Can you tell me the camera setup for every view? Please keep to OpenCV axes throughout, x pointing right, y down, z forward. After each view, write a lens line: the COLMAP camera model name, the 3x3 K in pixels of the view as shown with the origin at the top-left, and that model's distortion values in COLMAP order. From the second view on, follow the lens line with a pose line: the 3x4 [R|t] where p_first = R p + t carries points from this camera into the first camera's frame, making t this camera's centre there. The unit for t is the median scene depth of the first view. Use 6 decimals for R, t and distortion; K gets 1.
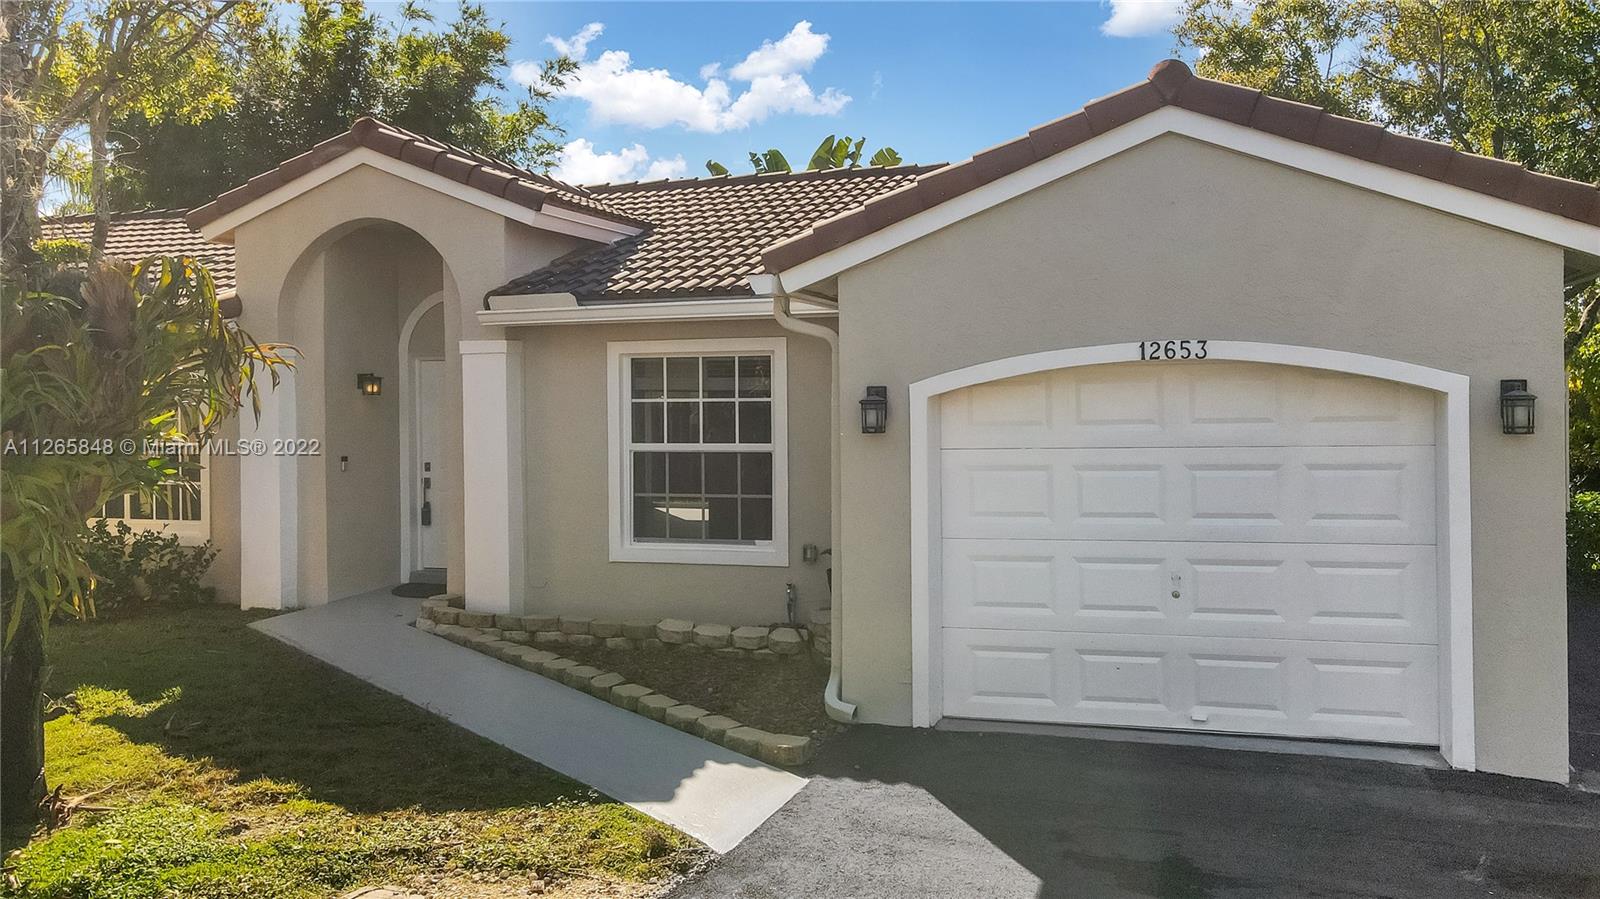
lens RADIAL K [[1141.1, 0, 840.4], [0, 1141.1, 440.4], [0, 0, 1]] dist [0.004451, -0.000864]
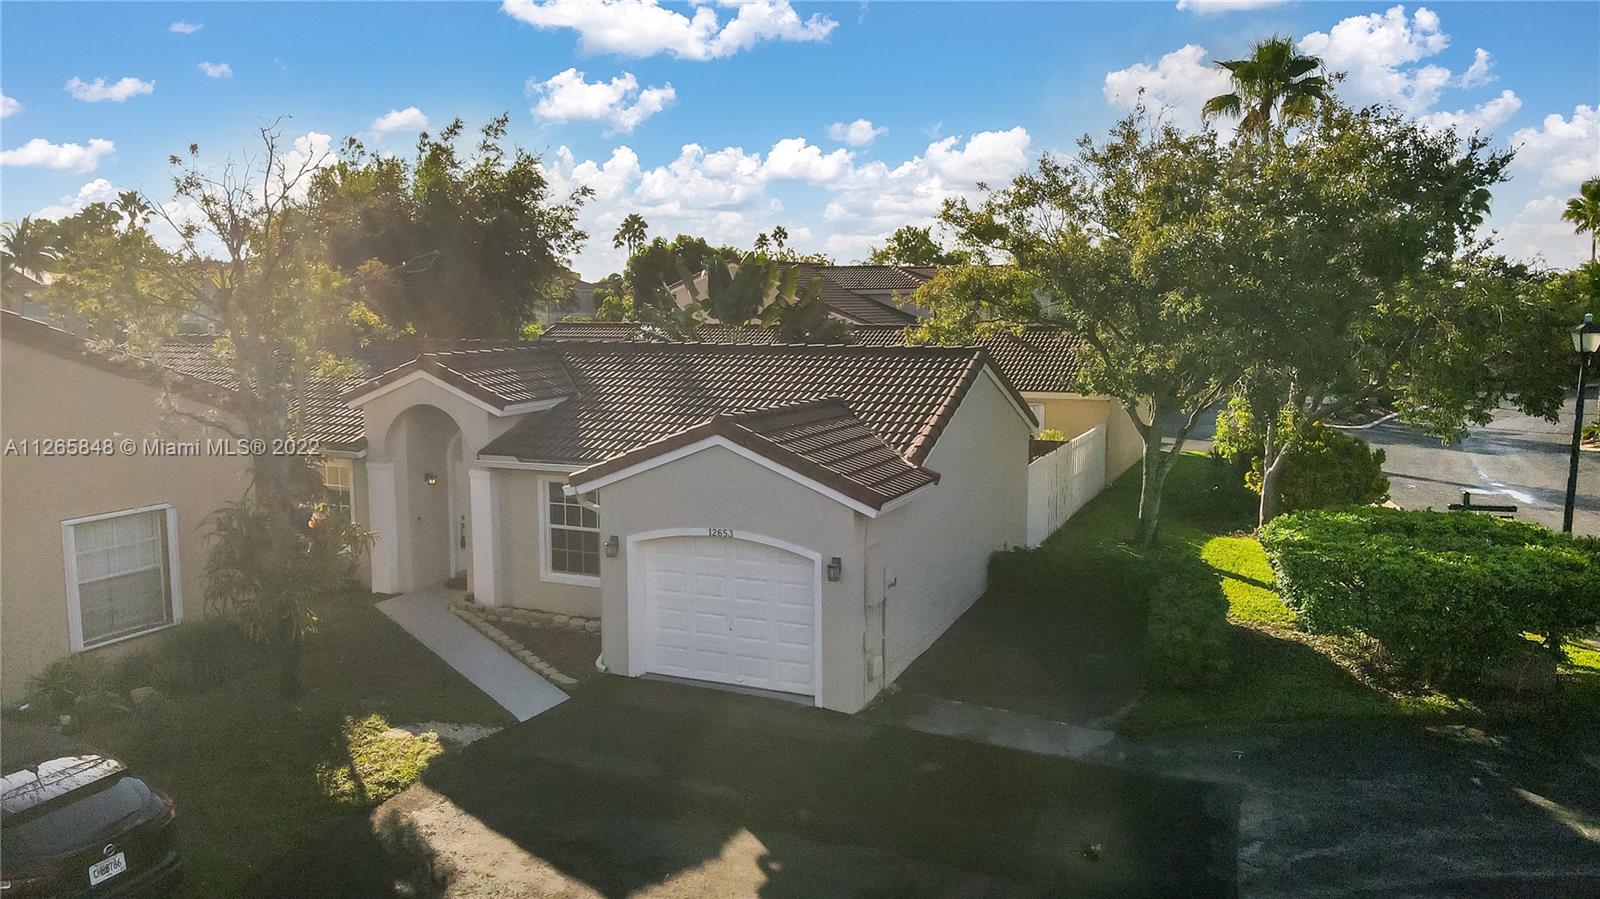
lens RADIAL K [[1159.2, 0, 800.0], [0, 1159.2, 449.5], [0, 0, 1]] dist [0.003867, 0.005052]
pose [[0.989245, 0.021674, -0.144656, 0.555456], [-0.005678, 0.993906, 0.110086, -0.361681], [0.146161, -0.108081, 0.983339, -0.947786]]
